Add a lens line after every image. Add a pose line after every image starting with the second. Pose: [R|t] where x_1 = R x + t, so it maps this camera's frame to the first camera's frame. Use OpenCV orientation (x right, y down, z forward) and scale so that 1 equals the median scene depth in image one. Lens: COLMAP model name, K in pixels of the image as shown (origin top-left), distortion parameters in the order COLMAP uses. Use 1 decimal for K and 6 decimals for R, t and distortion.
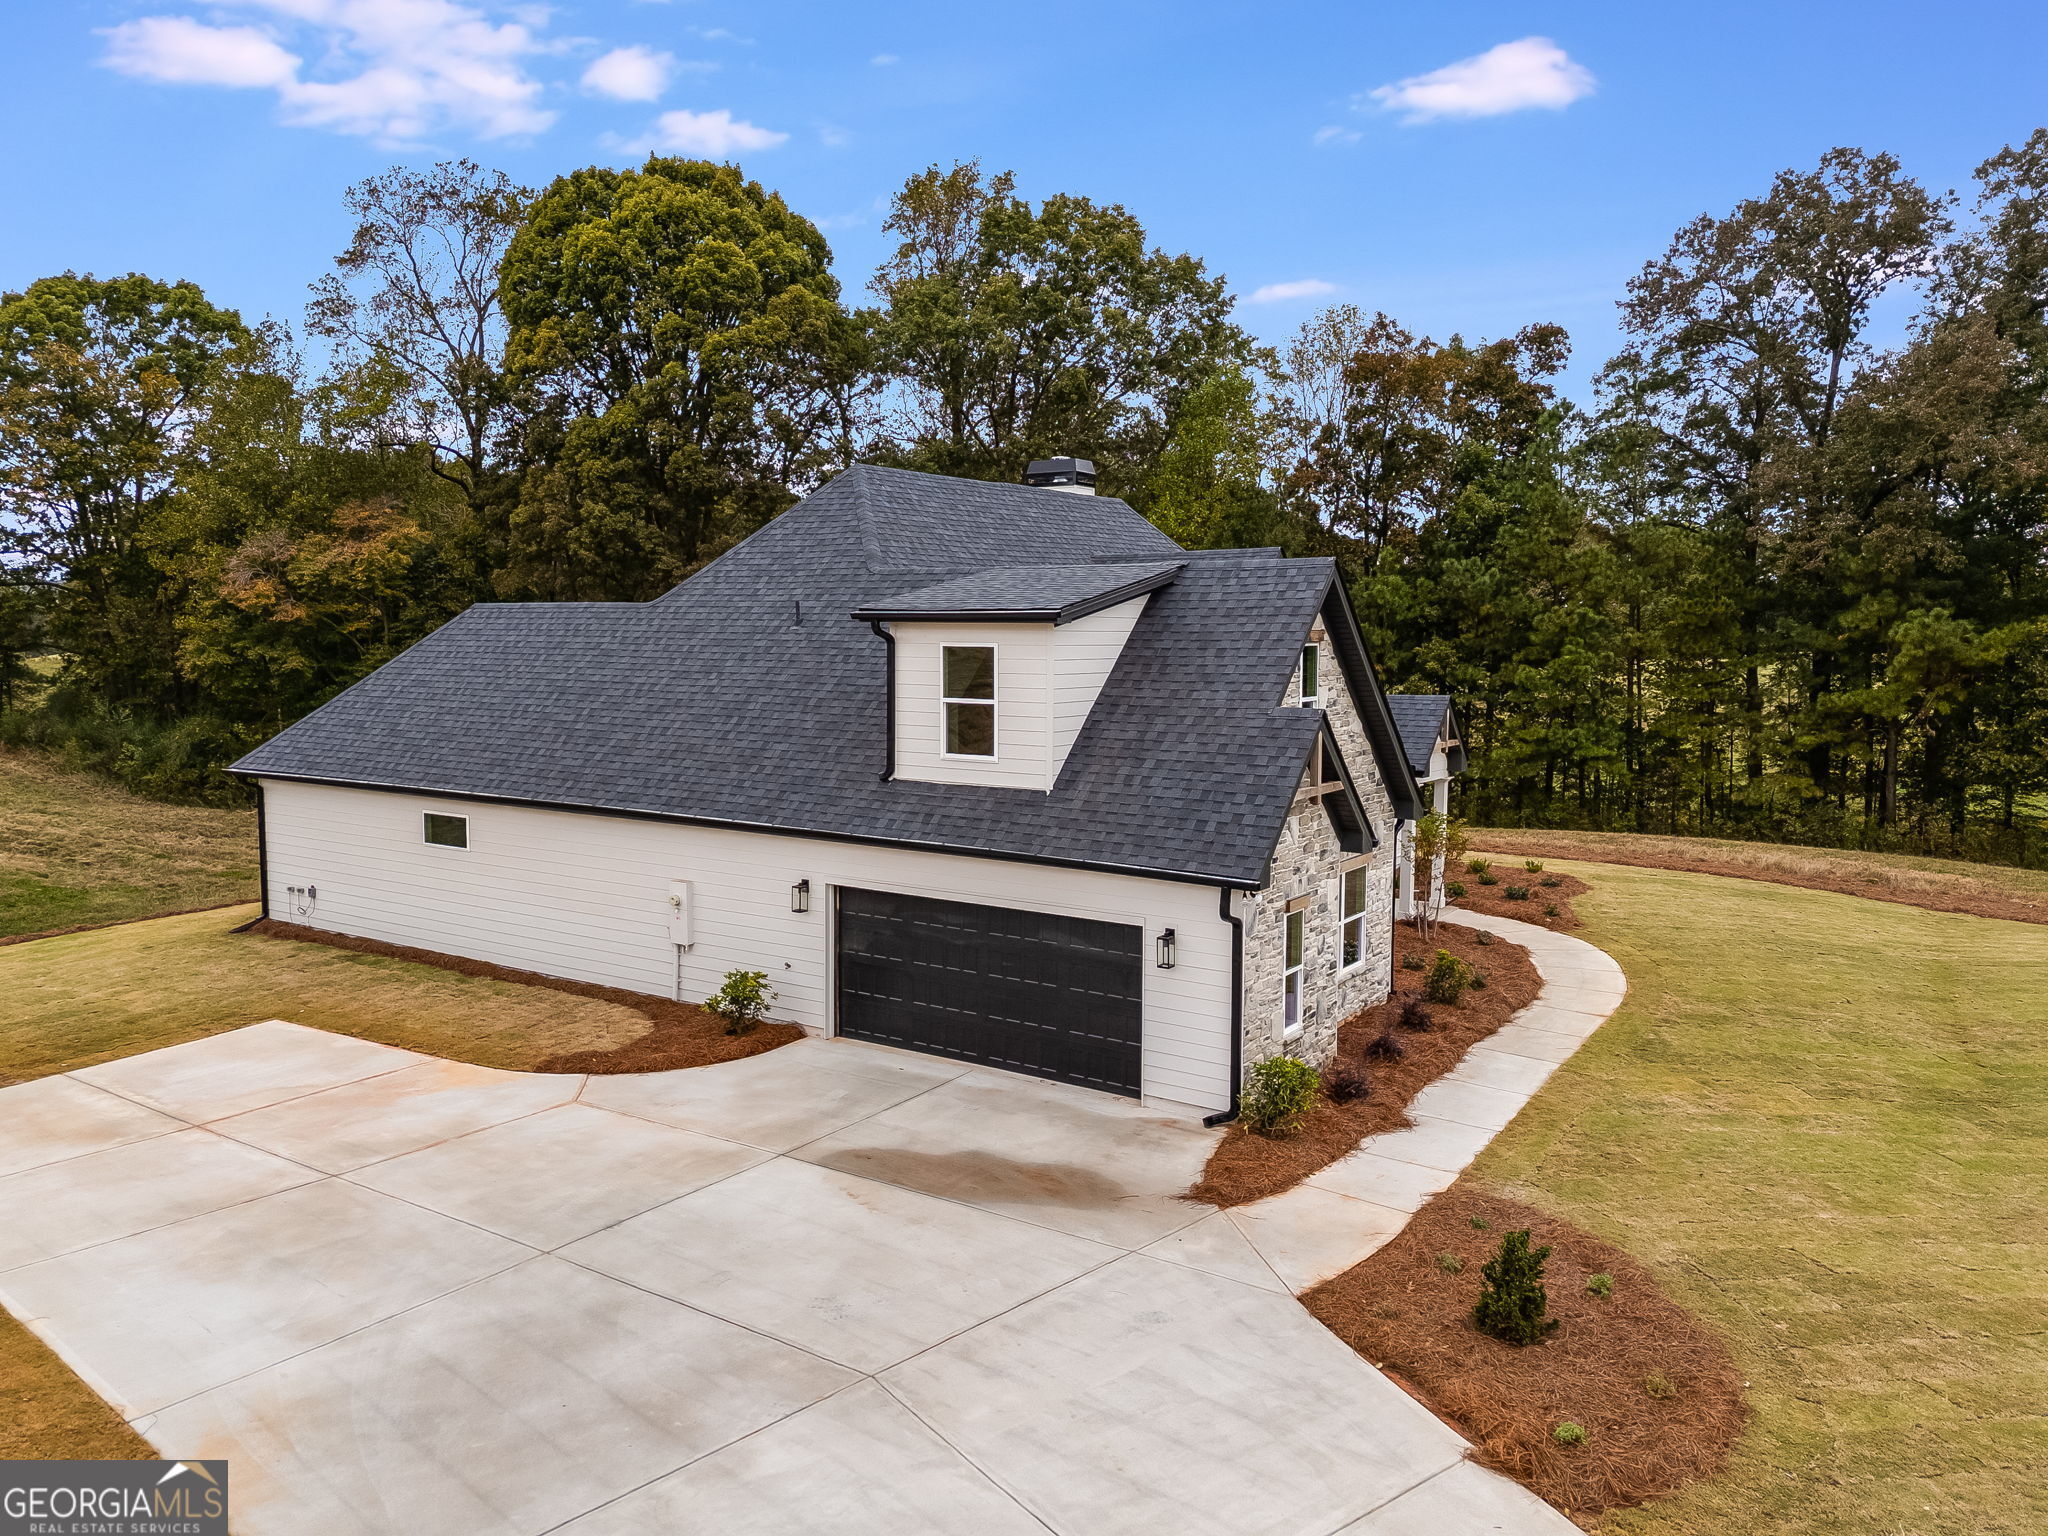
lens RADIAL K [[1494.0, 0, 1017.7], [0, 1494.0, 771.9], [0, 0, 1]] dist [0.092298, -0.093181]
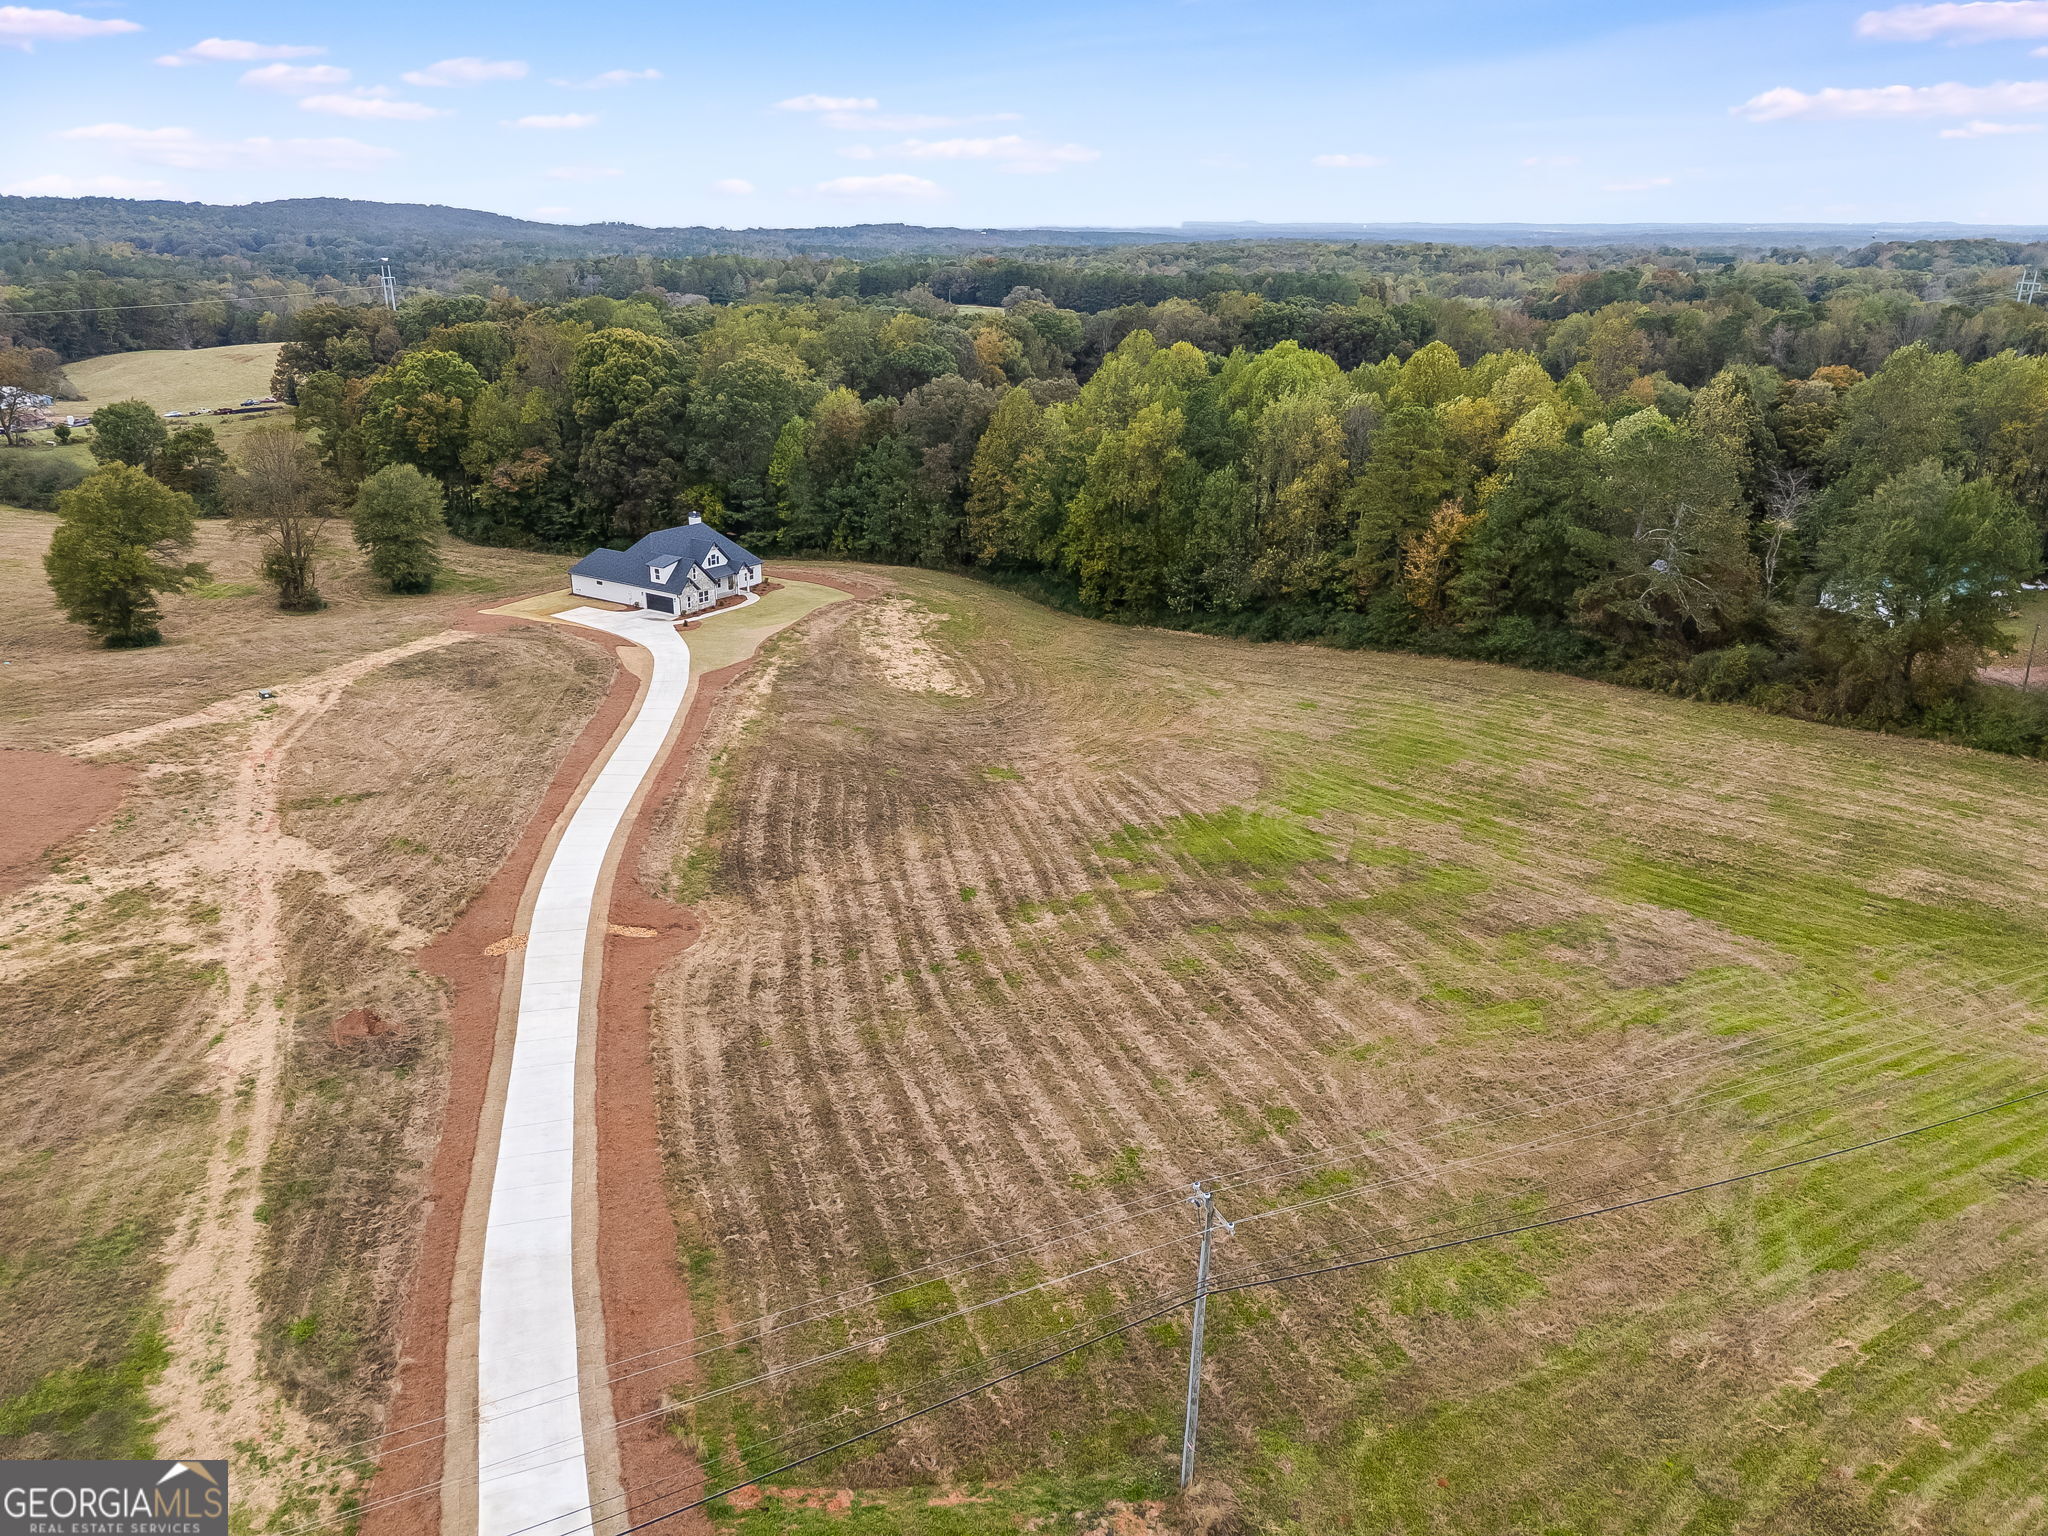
lens RADIAL K [[1494.0, 0, 1017.7], [0, 1494.0, 771.9], [0, 0, 1]] dist [0.092298, -0.093181]
pose [[0.999994, 0.003281, 0.000917, 0.632099], [-0.003405, 0.969035, 0.246901, -0.335520], [-0.000078, -0.246902, 0.969040, -2.411940]]
